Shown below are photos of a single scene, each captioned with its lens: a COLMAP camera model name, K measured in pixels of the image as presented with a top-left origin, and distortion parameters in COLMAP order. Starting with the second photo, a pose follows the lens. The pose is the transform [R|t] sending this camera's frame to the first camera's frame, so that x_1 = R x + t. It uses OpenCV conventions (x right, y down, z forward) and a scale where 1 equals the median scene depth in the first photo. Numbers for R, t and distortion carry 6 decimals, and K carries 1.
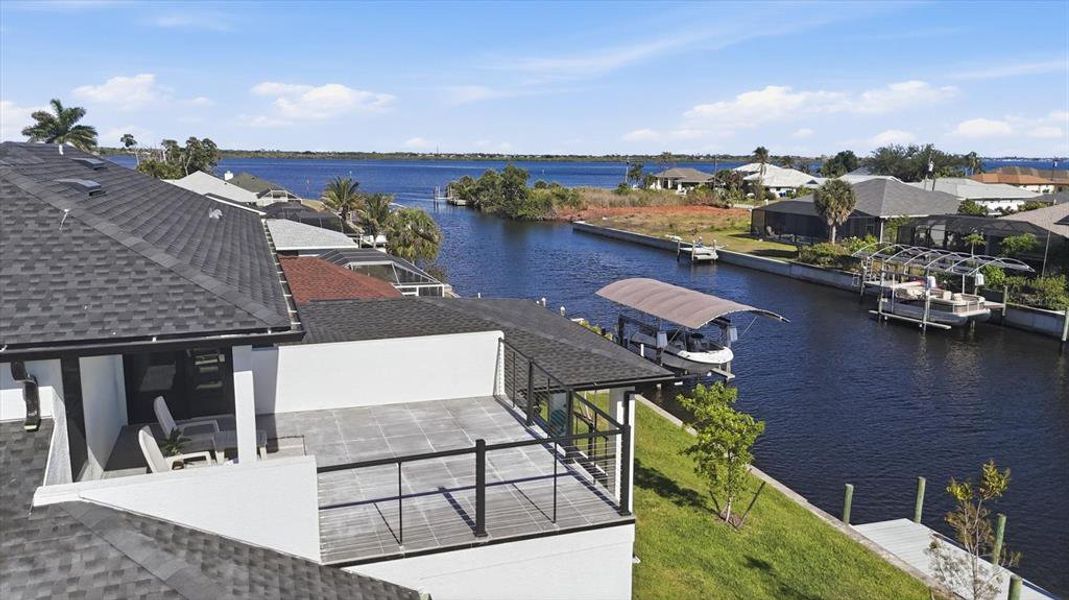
lens RADIAL K [[797.7, 0, 534.5], [0, 797.7, 300.0], [0, 0, 1]] dist [0.090066, 0.000080]
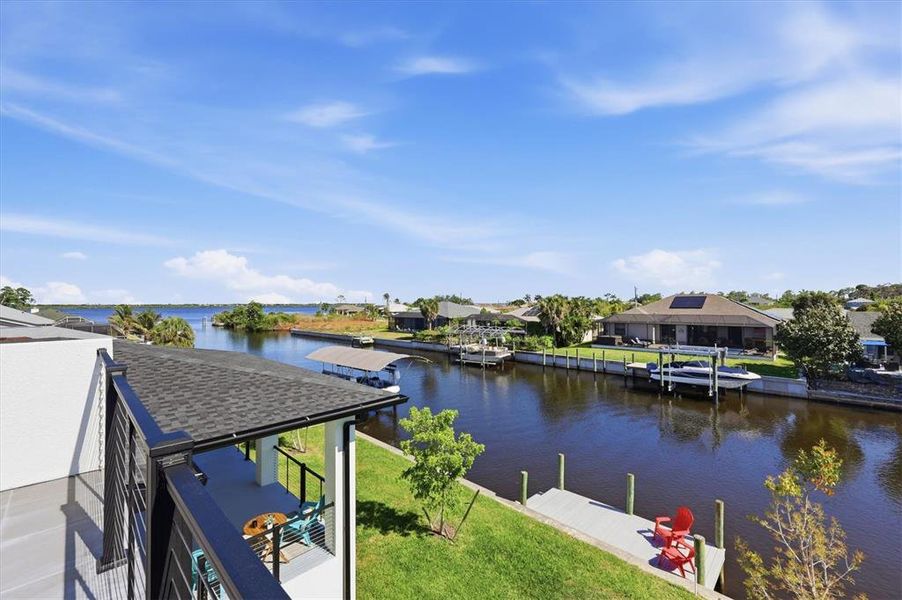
lens RADIAL K [[372.6, 0, 446.5], [0, 372.6, 301.1], [0, 0, 1]] dist [0.002592, -0.000066]
pose [[0.903926, -0.009762, 0.427578, 0.015689], [0.089242, 0.982038, -0.166242, 0.023018], [-0.418275, 0.188428, 0.888561, 0.211588]]
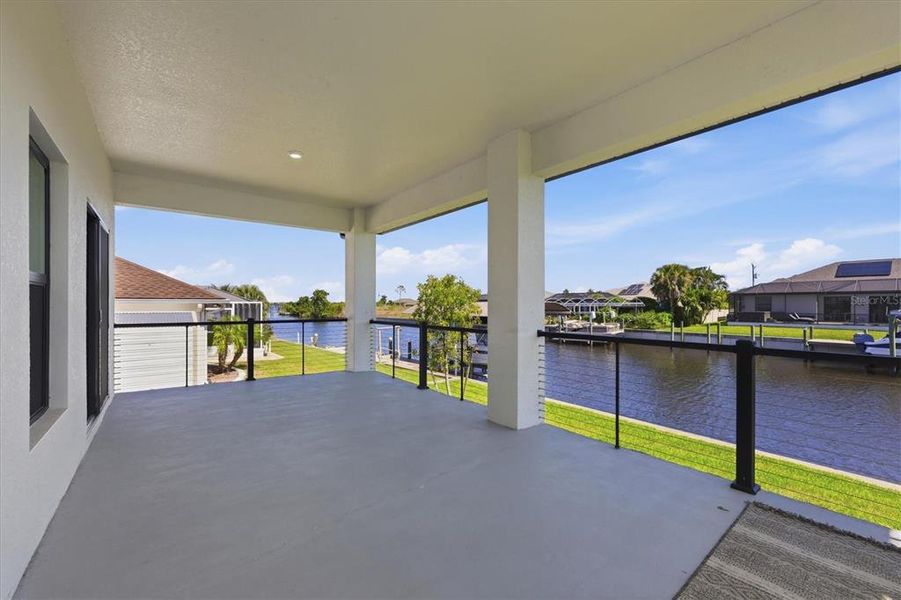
lens RADIAL K [[365.8, 0, 446.5], [0, 365.8, 305.7], [0, 0, 1]] dist [0.003611, 0.000058]
pose [[0.950117, -0.005593, 0.311842, -0.027918], [0.061076, 0.983818, -0.168441, 0.065851], [-0.305854, 0.179085, 0.935084, 0.388260]]
